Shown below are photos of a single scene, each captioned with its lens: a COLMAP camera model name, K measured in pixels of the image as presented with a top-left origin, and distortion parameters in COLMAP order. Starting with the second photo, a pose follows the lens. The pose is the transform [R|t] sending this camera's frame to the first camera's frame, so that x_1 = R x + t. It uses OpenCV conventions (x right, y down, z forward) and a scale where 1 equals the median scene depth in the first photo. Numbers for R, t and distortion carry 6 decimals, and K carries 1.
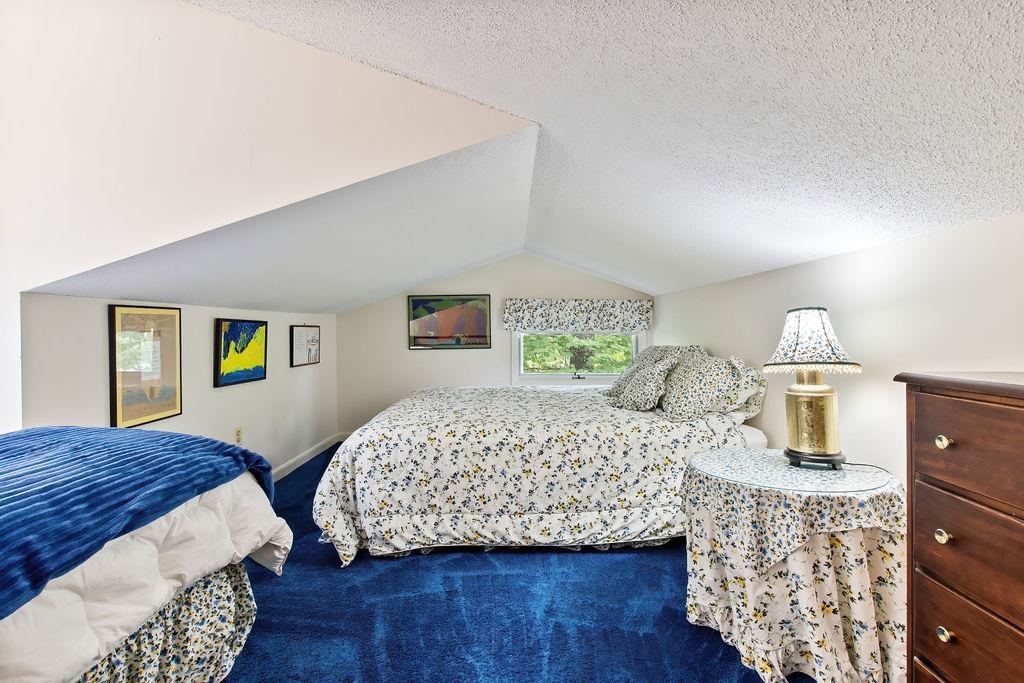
lens RADIAL K [[452.3, 0, 513.5], [0, 452.3, 337.4], [0, 0, 1]] dist [0.002882, -0.000560]
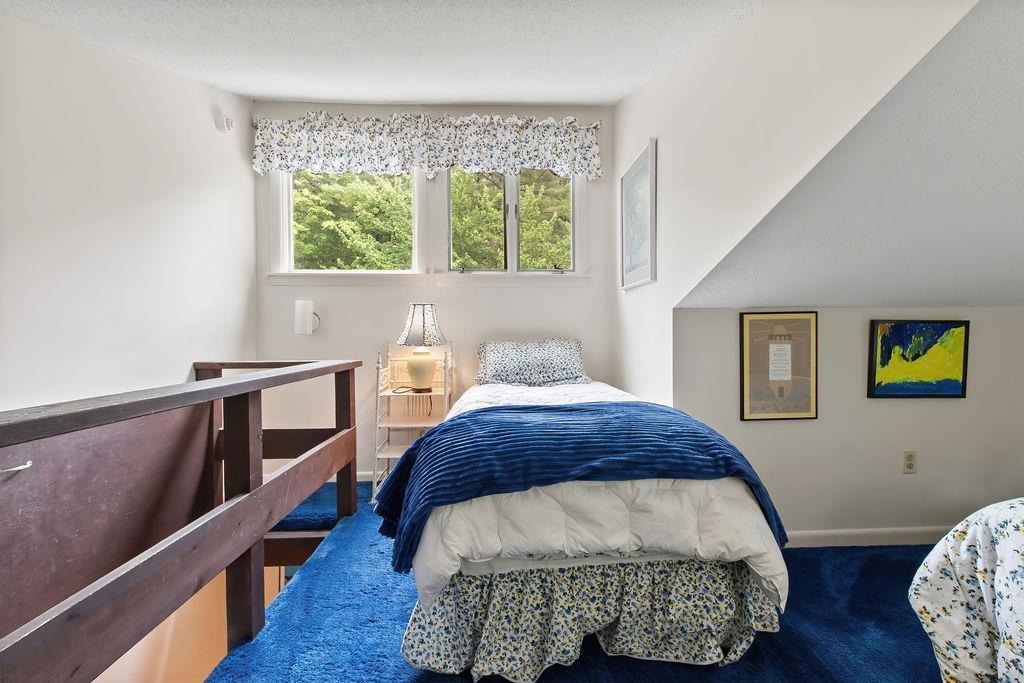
lens RADIAL K [[452.3, 0, 513.5], [0, 452.3, 337.4], [0, 0, 1]] dist [0.002882, -0.000560]
pose [[0.050699, 0.007528, -0.998686, 0.249362], [-0.009413, 0.999931, 0.007060, -0.009932], [0.998670, 0.009043, 0.050766, 0.319601]]
